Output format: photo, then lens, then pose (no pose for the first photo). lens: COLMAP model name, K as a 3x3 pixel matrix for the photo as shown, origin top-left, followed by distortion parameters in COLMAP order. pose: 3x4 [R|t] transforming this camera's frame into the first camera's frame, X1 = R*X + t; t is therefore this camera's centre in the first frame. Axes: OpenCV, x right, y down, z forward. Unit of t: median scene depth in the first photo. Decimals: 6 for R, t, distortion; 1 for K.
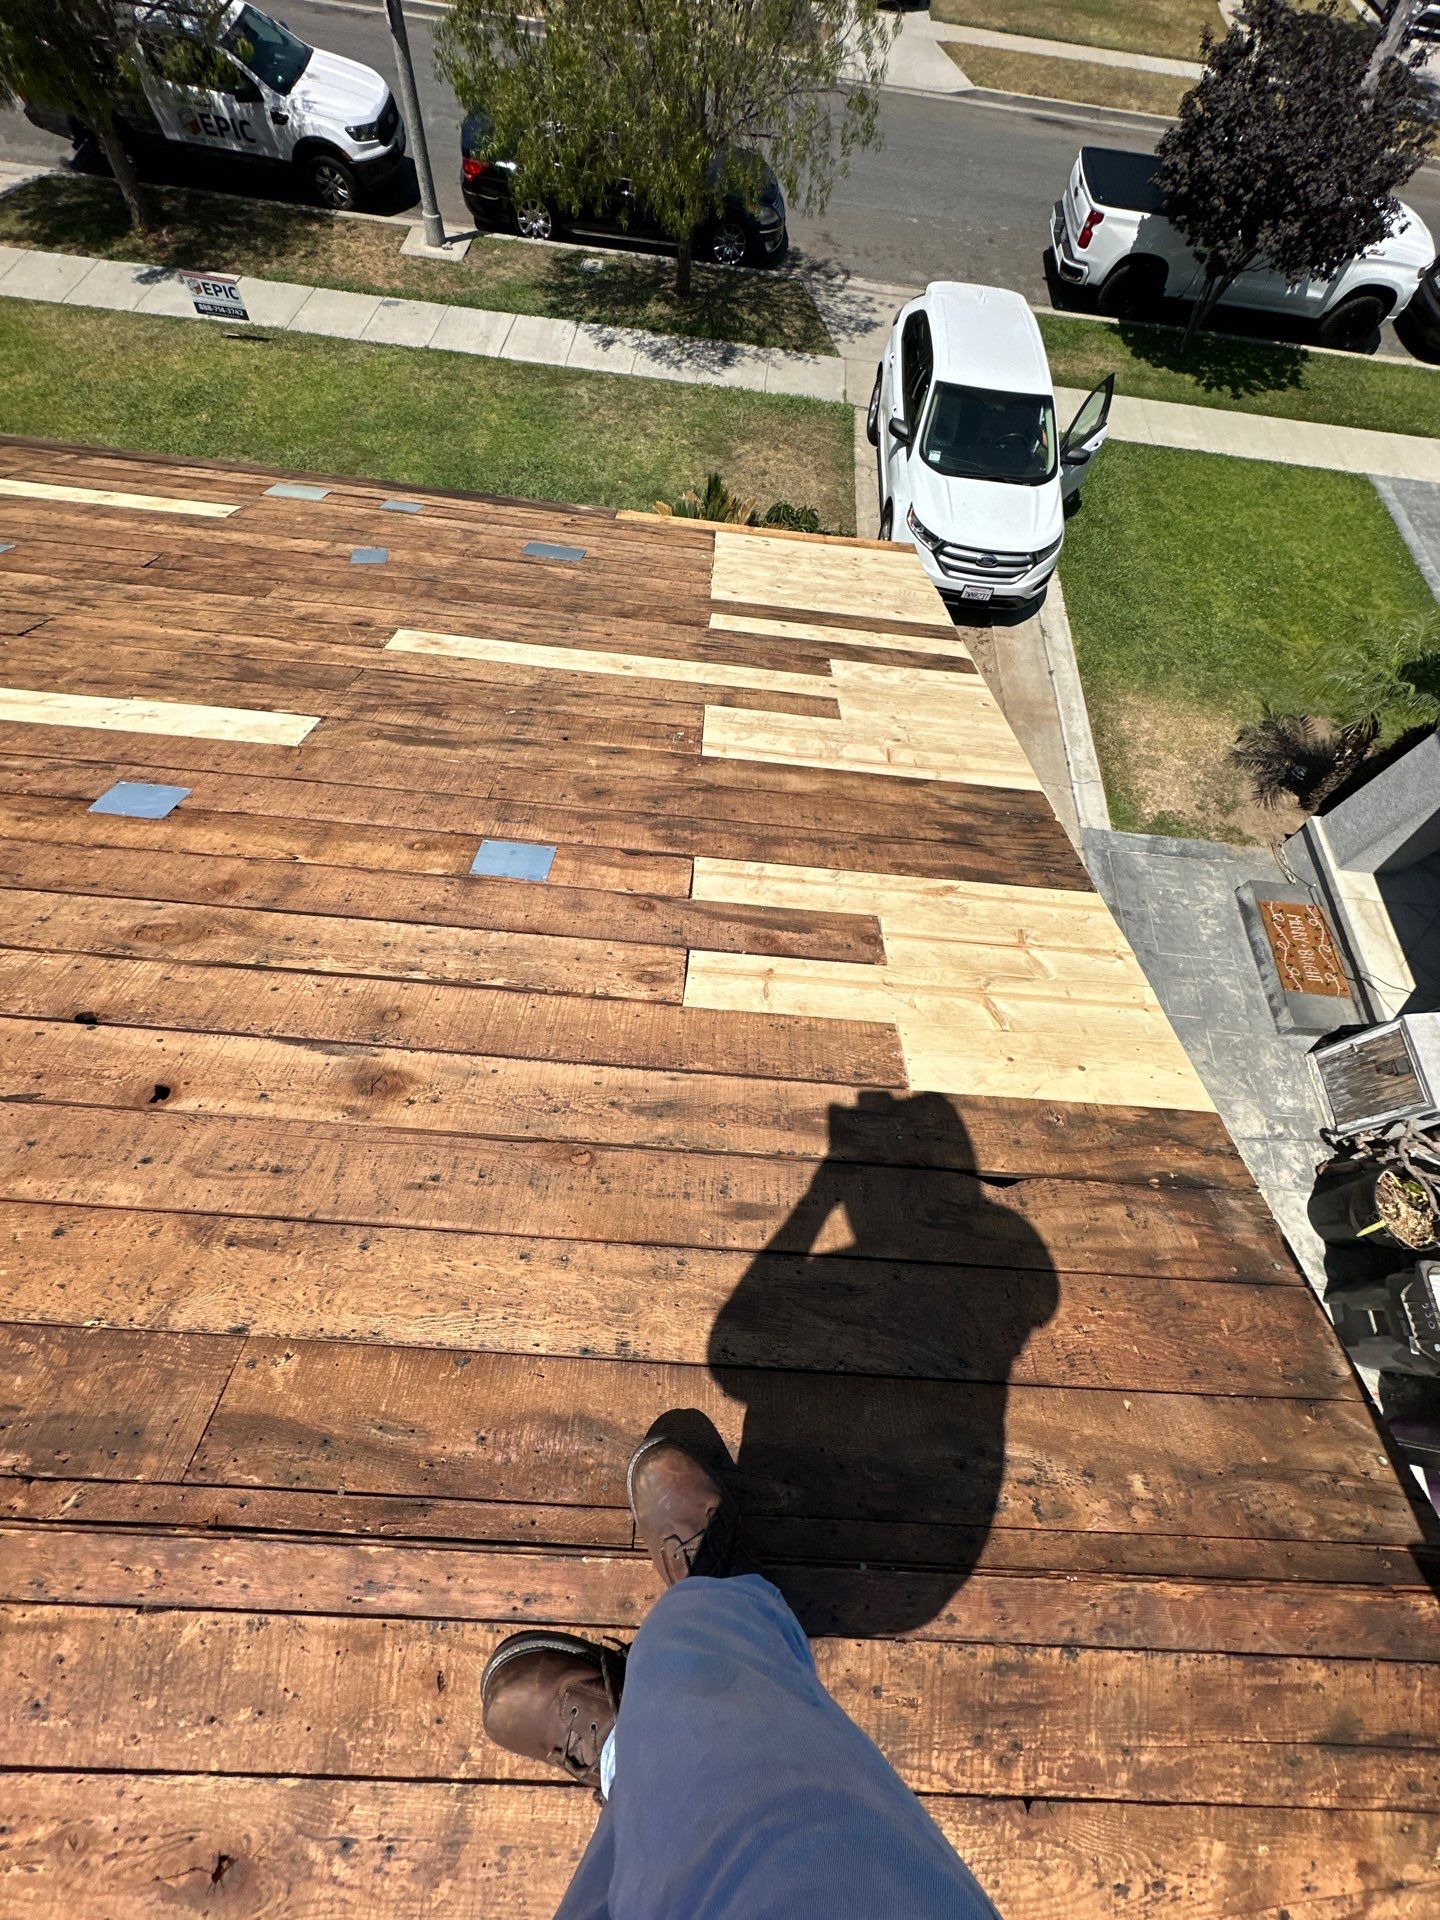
lens RADIAL K [[770.0, 0, 719.6], [0, 770.0, 957.1], [0, 0, 1]] dist [-0.001189, 0.000495]
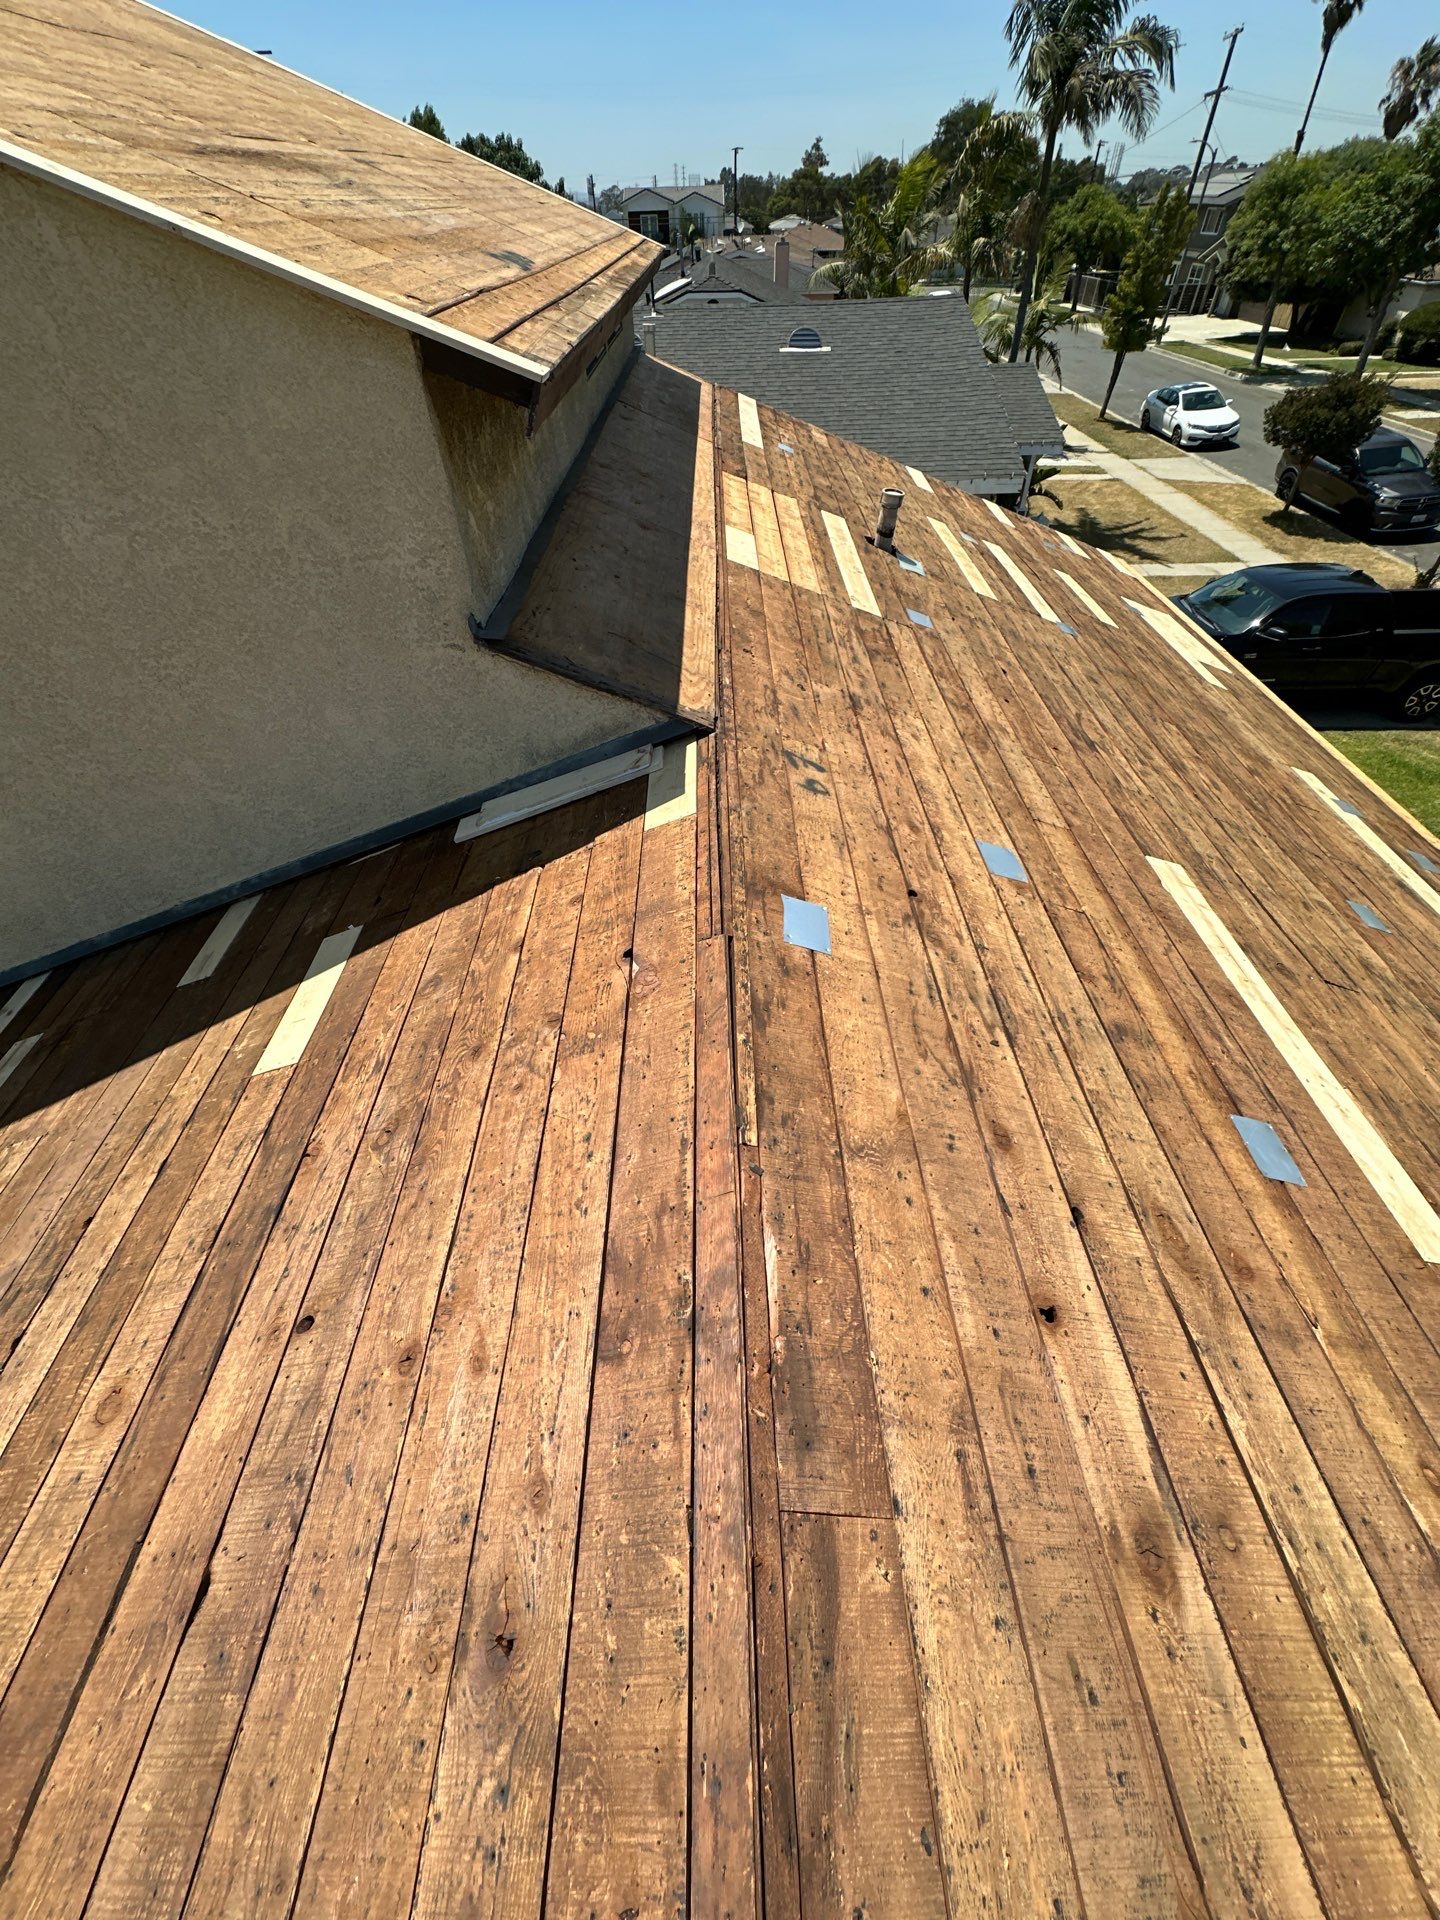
lens RADIAL K [[770.0, 0, 719.6], [0, 770.0, 957.1], [0, 0, 1]] dist [-0.001189, 0.000495]
pose [[0.063137, 0.632724, -0.771799, -0.168473], [-0.883149, 0.395608, 0.252075, 0.078806], [0.464823, 0.665699, 0.583768, -0.104631]]
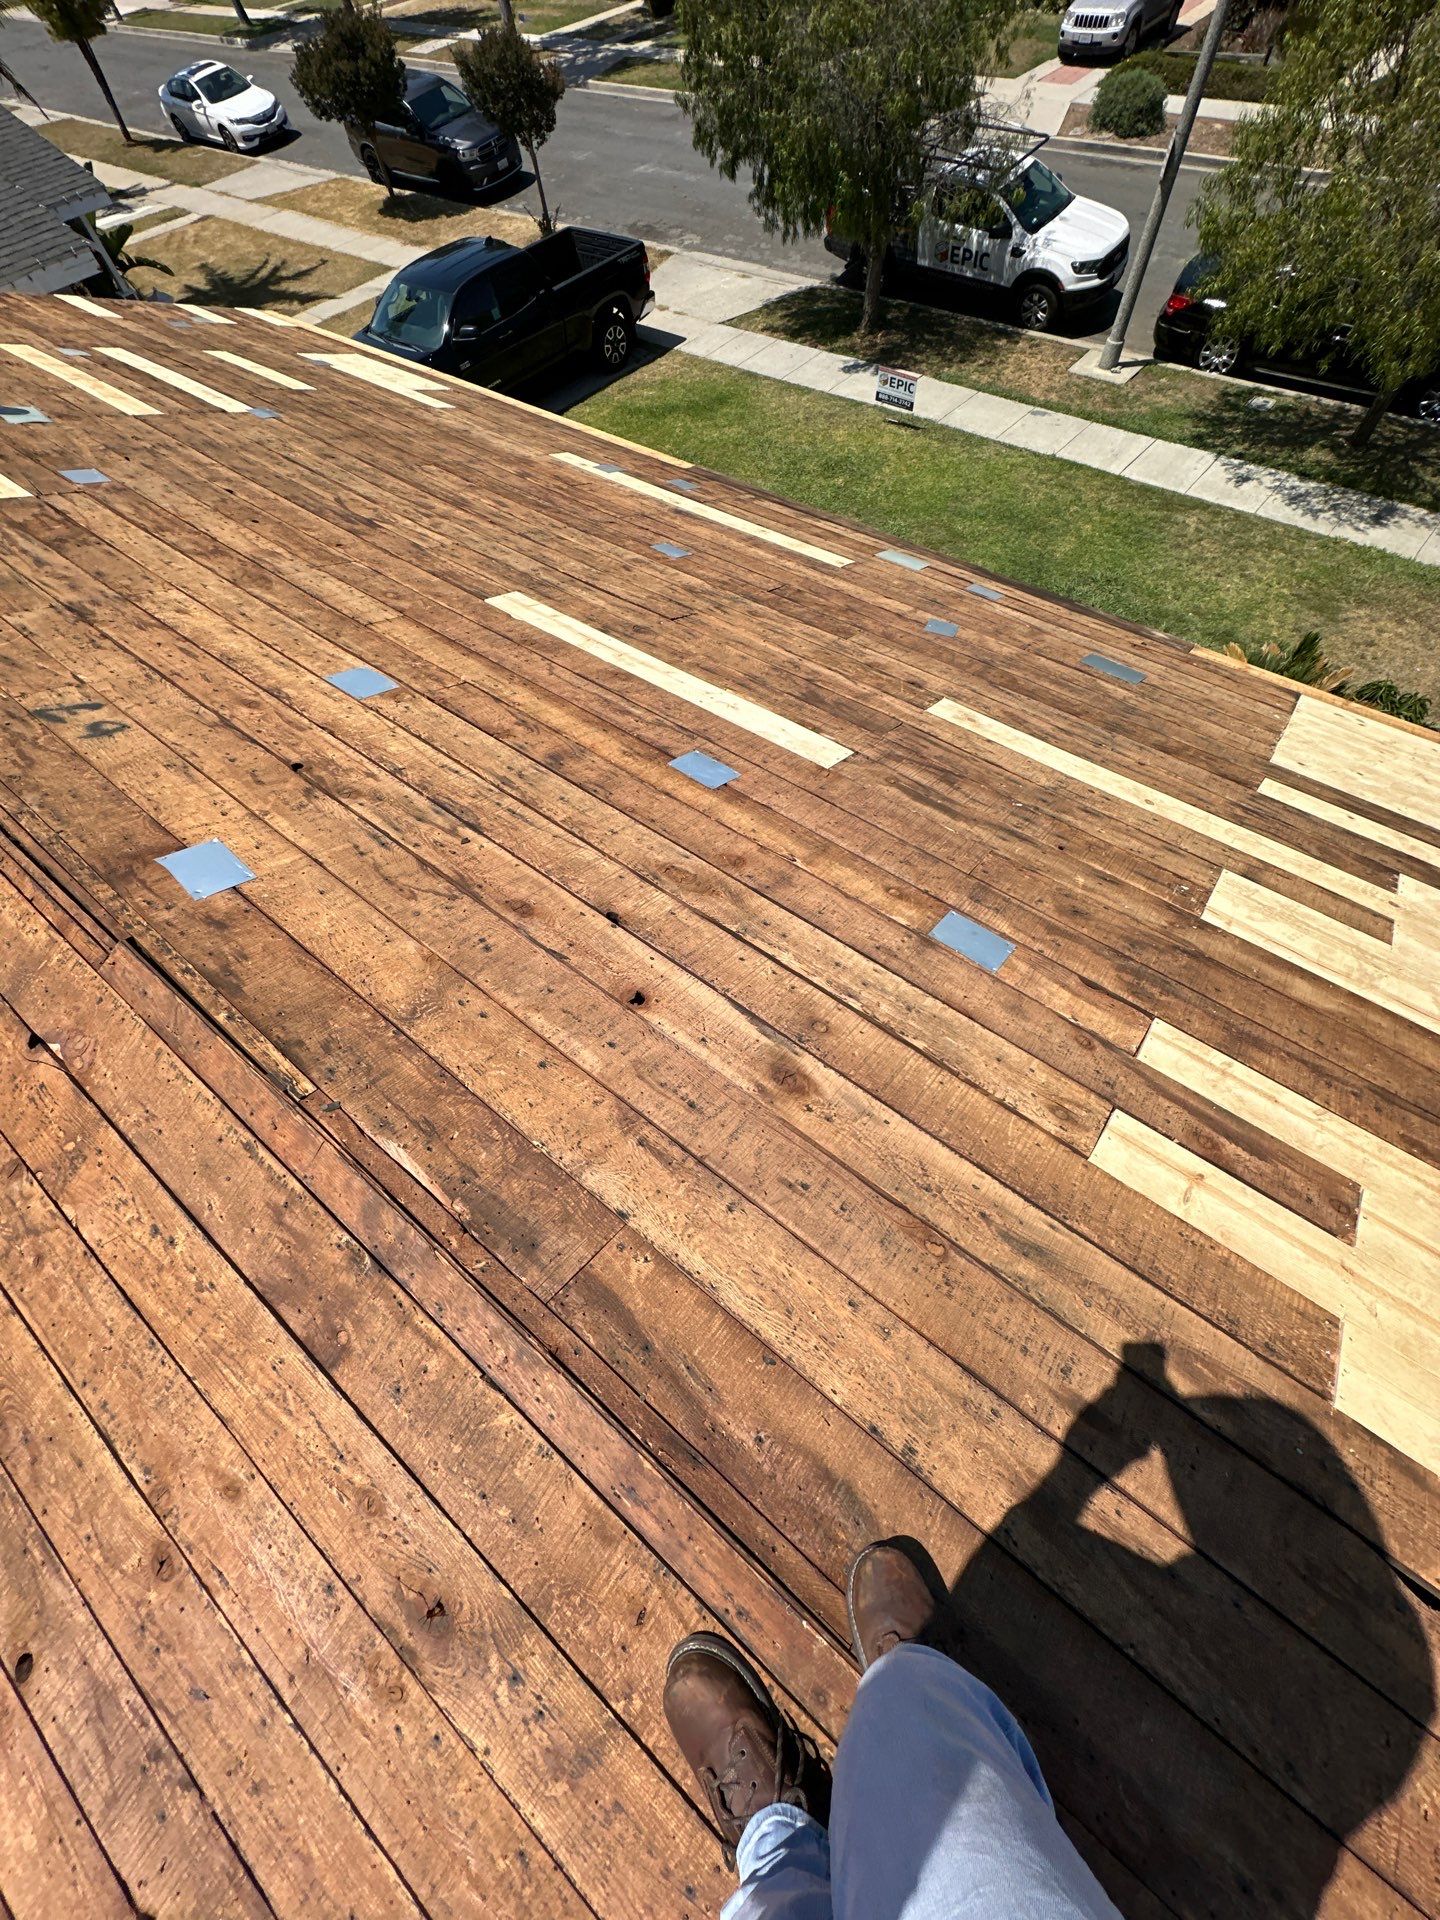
lens RADIAL K [[770.0, 0, 719.6], [0, 770.0, 957.1], [0, 0, 1]] dist [-0.001189, 0.000495]
pose [[0.804233, 0.421574, -0.418909, -0.097257], [-0.456163, 0.889680, 0.019584, 0.024494], [0.380951, 0.175340, 0.907817, -0.041885]]
